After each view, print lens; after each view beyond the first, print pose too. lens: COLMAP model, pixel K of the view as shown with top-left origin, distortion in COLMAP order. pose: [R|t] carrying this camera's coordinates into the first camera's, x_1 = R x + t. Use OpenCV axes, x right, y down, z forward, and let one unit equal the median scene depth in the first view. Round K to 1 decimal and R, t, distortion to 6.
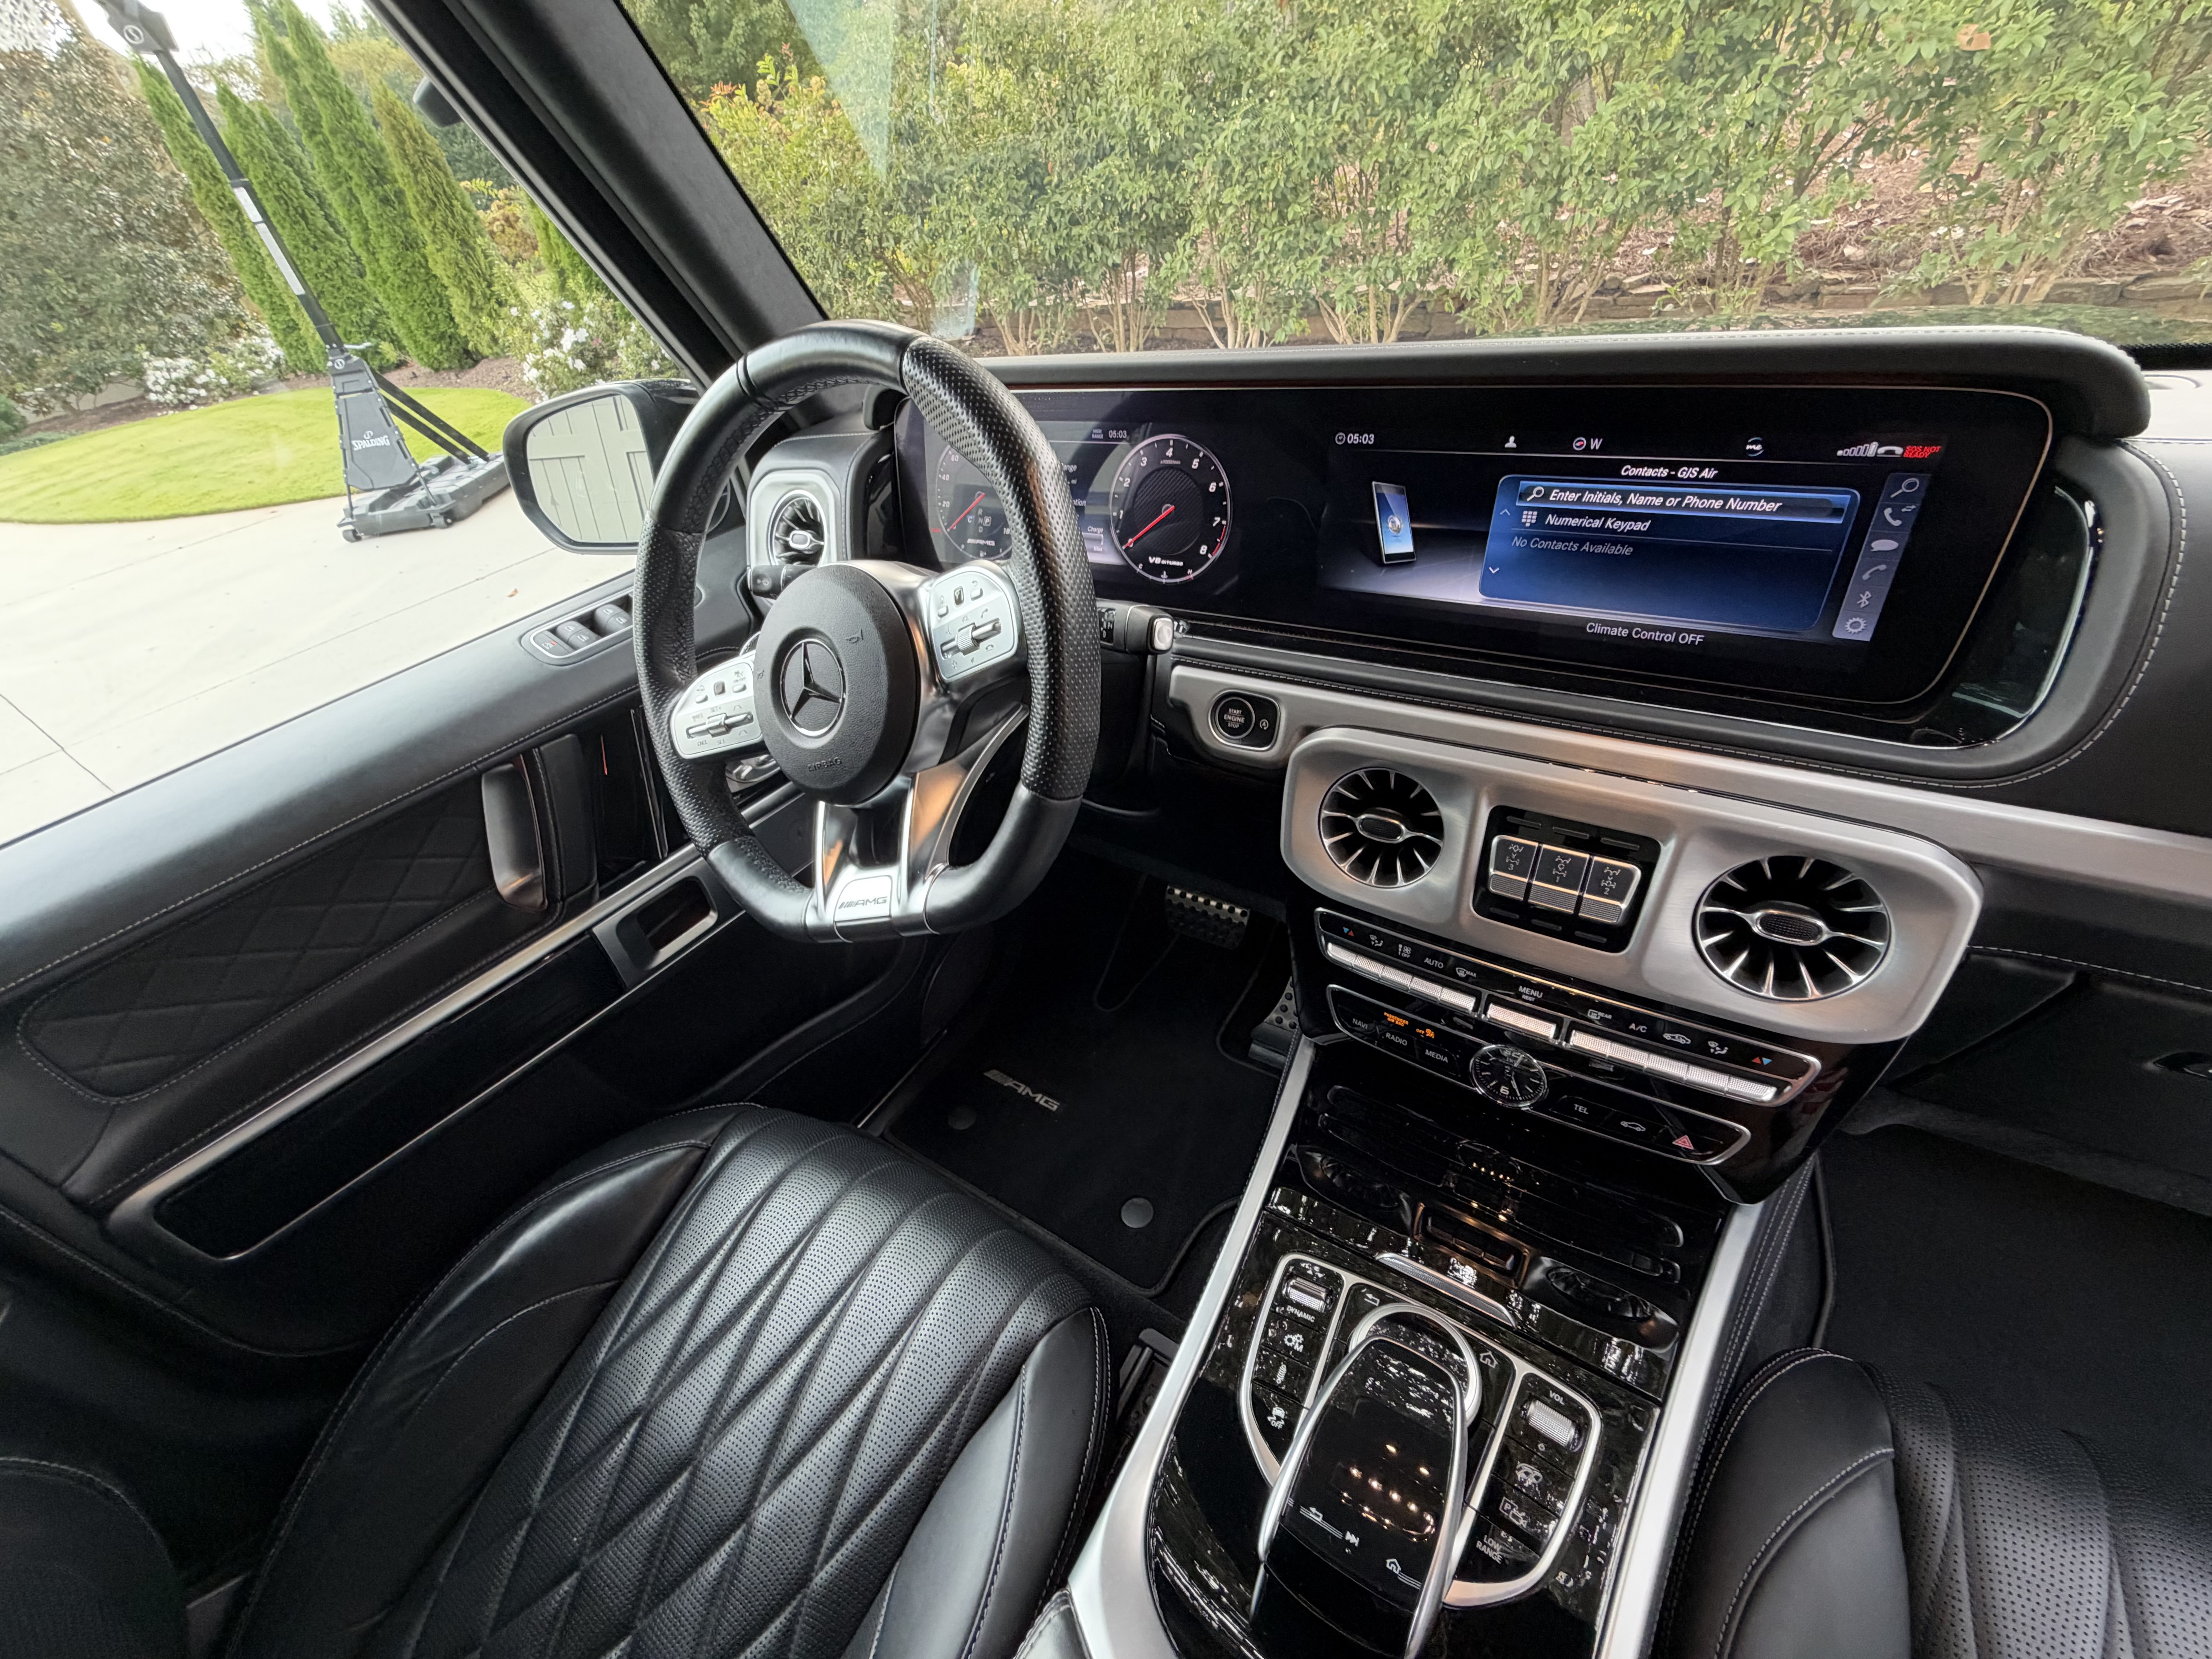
lens RADIAL K [[885.9, 0, 1099.8], [0, 885.9, 827.3], [0, 0, 1]] dist [-0.001954, 0.000476]
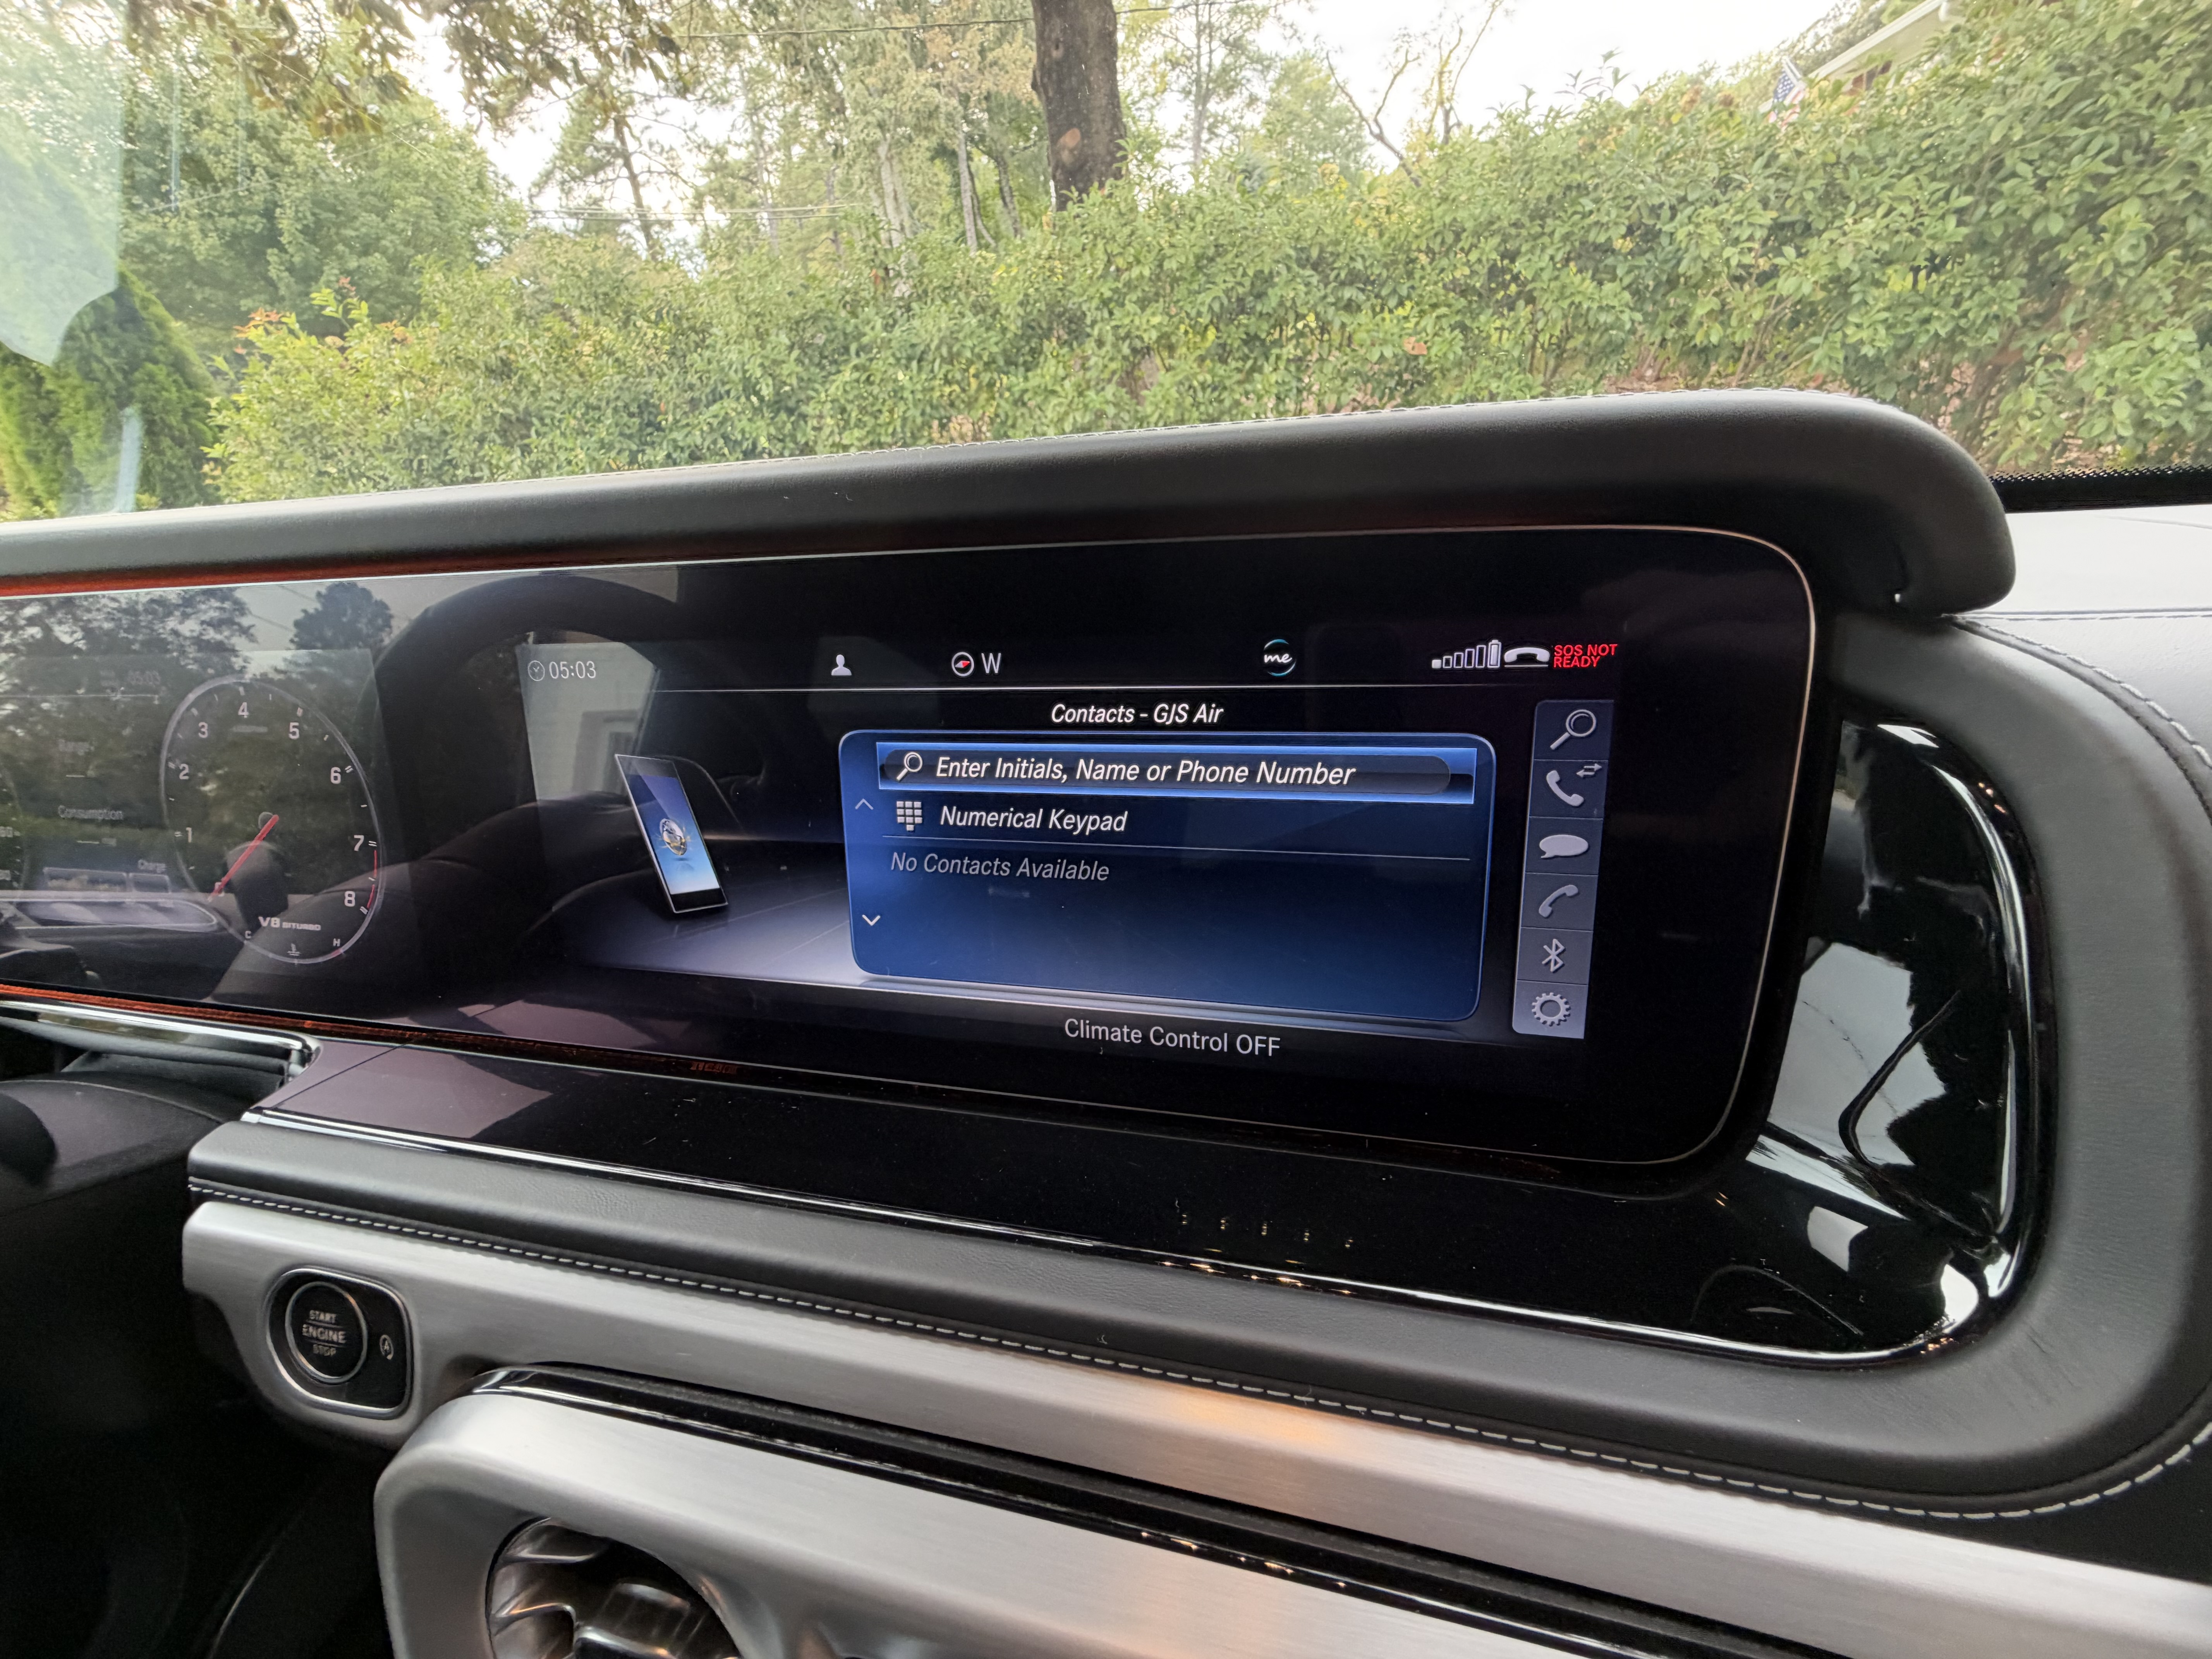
lens RADIAL K [[885.9, 0, 1105.4], [0, 885.9, 826.5], [0, 0, 1]] dist [-0.001954, 0.000476]
pose [[0.942075, -0.101818, 0.319575, 0.069106], [0.169487, 0.966723, -0.191628, -0.037672], [-0.289429, 0.234692, 0.927982, 0.085633]]
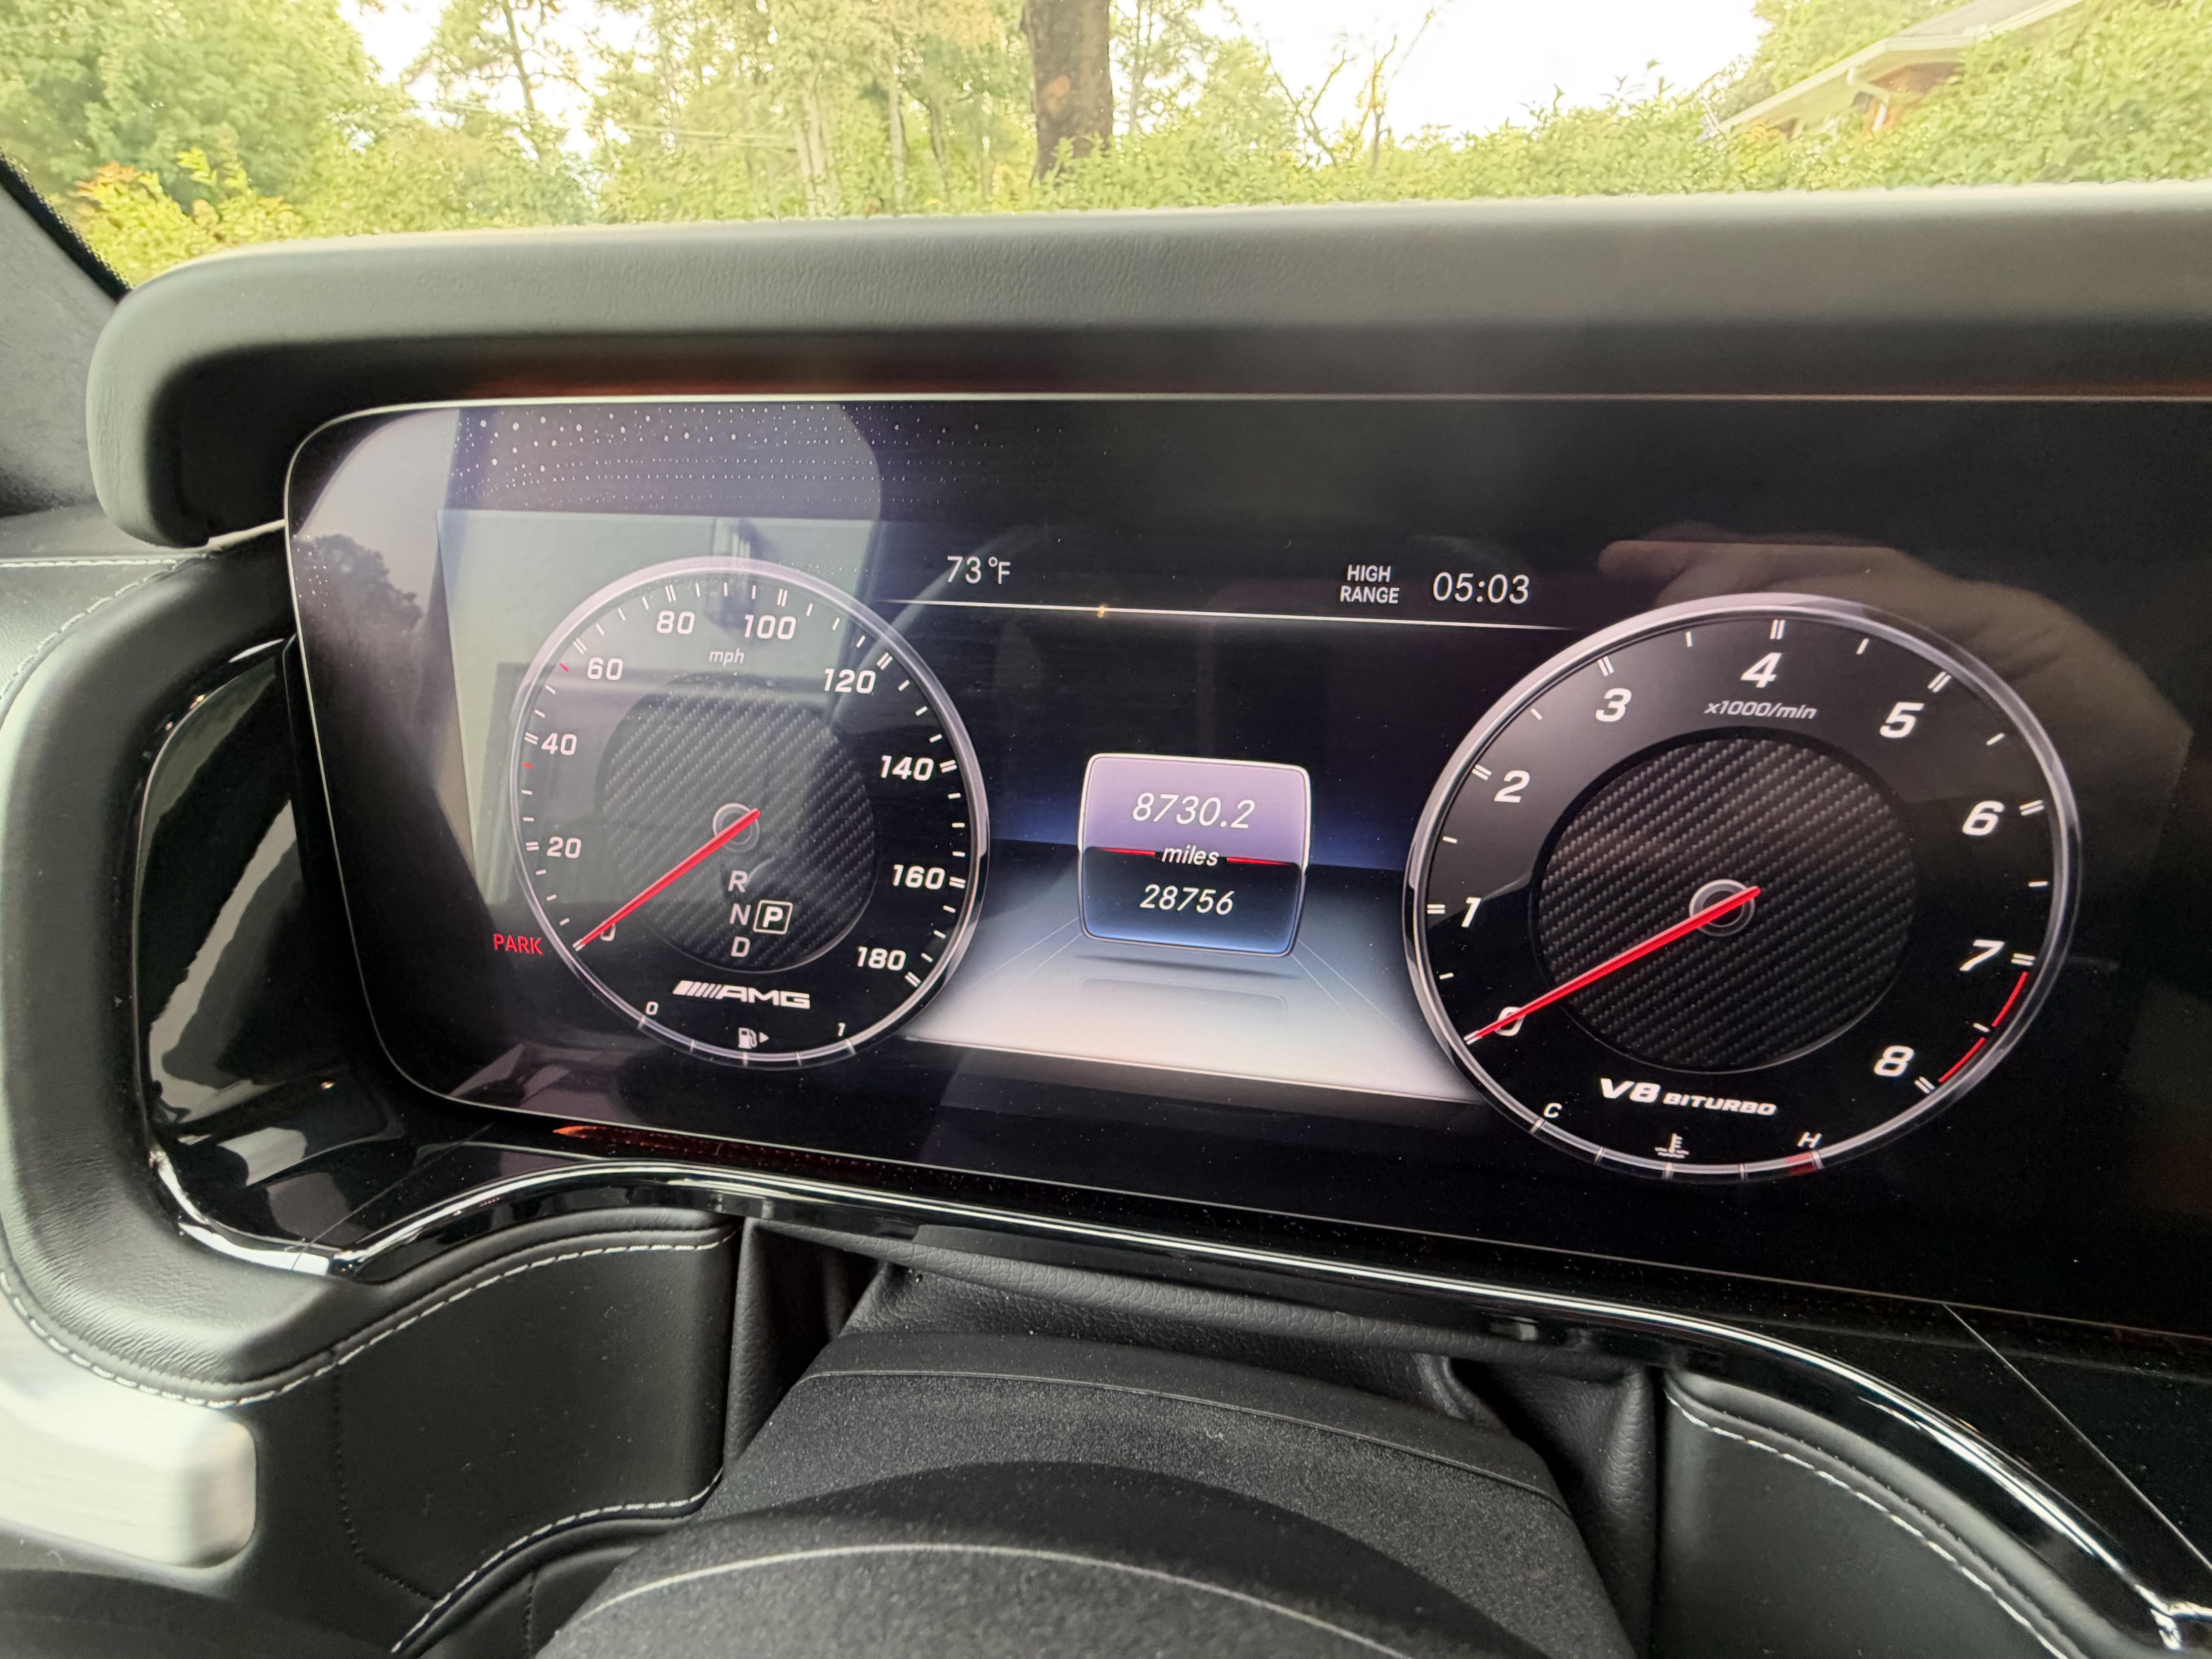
lens RADIAL K [[885.9, 0, 1104.9], [0, 885.9, 826.0], [0, 0, 1]] dist [-0.001954, 0.000476]
pose [[0.904462, -0.073978, 0.420089, -0.033050], [0.150639, 0.976784, -0.152316, -0.072917], [-0.399069, 0.201046, 0.894609, 0.169416]]
